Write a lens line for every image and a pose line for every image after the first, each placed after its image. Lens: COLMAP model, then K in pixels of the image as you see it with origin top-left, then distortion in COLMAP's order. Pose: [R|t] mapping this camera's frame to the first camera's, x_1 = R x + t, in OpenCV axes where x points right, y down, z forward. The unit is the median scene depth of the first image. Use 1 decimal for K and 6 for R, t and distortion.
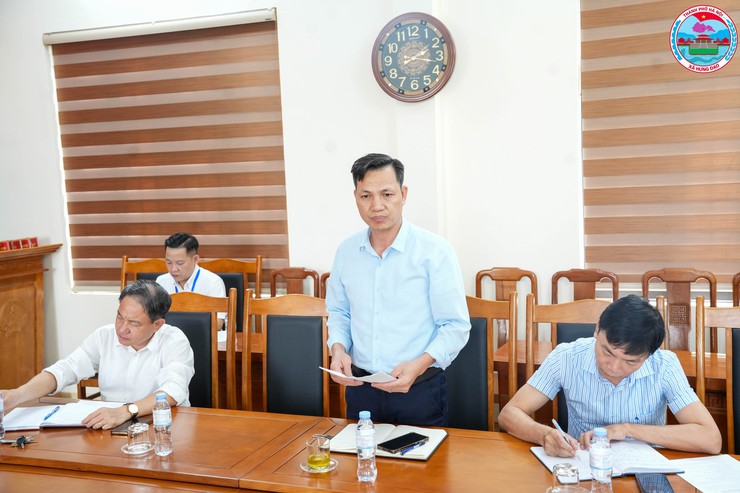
lens RADIAL K [[811.9, 0, 370.5], [0, 811.9, 247.0], [0, 0, 1]] dist [0.021340, 0.000000]
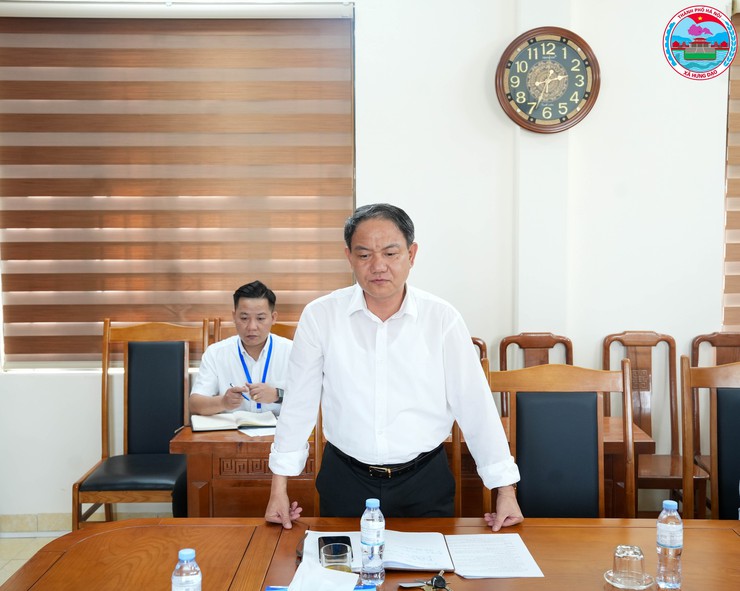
lens RADIAL K [[952.2, 0, 369.9], [0, 952.2, 297.1], [0, 0, 1]] dist [-0.009476, 0.000000]
pose [[0.937247, 0.006887, 0.348599, -0.456627], [-0.001829, 0.999888, -0.014839, 0.004462], [-0.348662, 0.013270, 0.937155, 0.149761]]
